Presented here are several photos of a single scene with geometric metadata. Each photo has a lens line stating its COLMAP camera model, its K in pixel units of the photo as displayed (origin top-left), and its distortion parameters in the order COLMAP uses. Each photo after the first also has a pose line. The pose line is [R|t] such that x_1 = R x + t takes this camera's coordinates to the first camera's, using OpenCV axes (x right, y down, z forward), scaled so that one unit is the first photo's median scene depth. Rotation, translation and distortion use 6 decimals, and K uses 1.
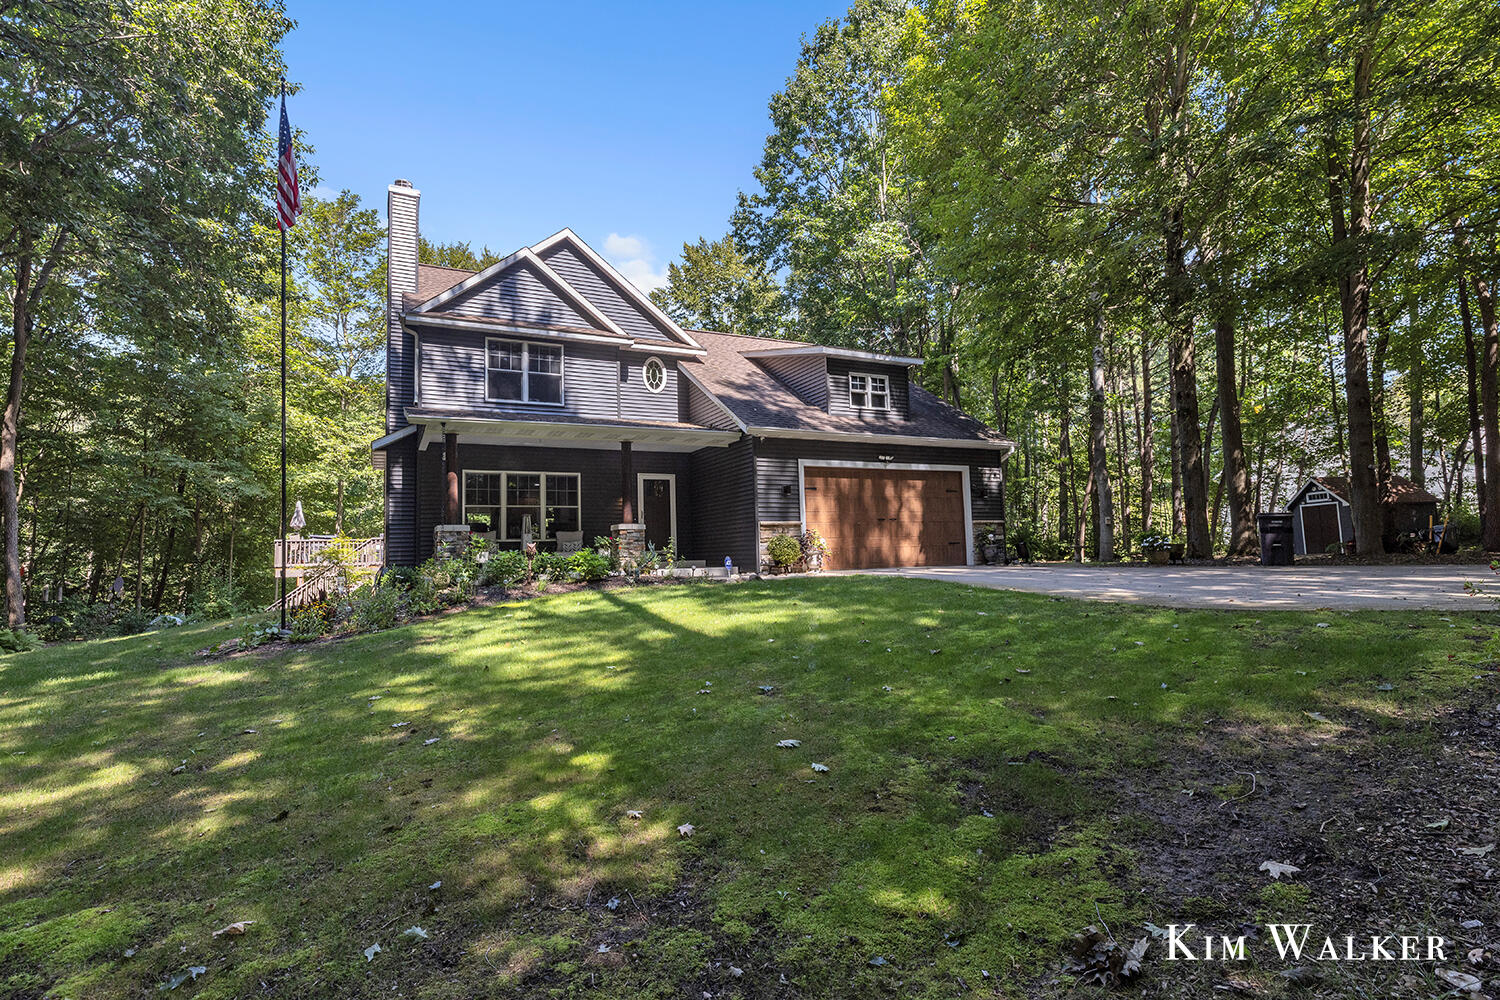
lens RADIAL K [[726.9, 0, 750.0], [0, 726.9, 500.0], [0, 0, 1]] dist [-0.000500, 0.000073]
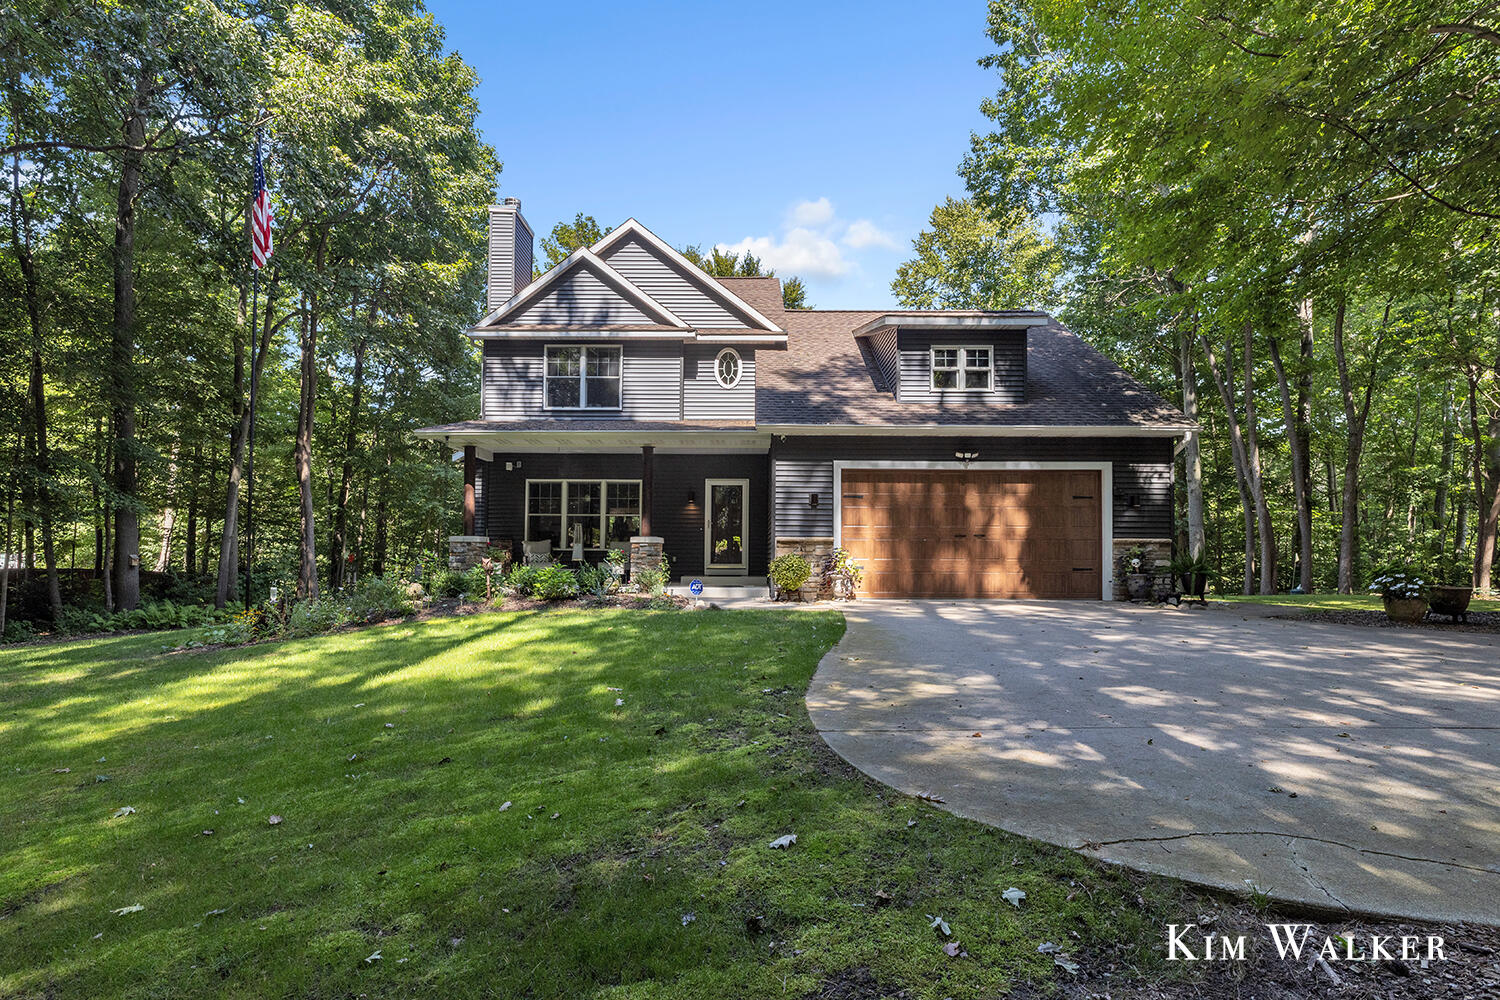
lens RADIAL K [[751.7, 0, 748.0], [0, 751.7, 532.4], [0, 0, 1]] dist [0.002937, 0.000165]
pose [[0.889116, 0.019671, -0.457259, 0.342803], [0.003135, 0.998791, 0.049062, -0.016429], [0.457672, -0.045056, 0.887979, 0.192144]]
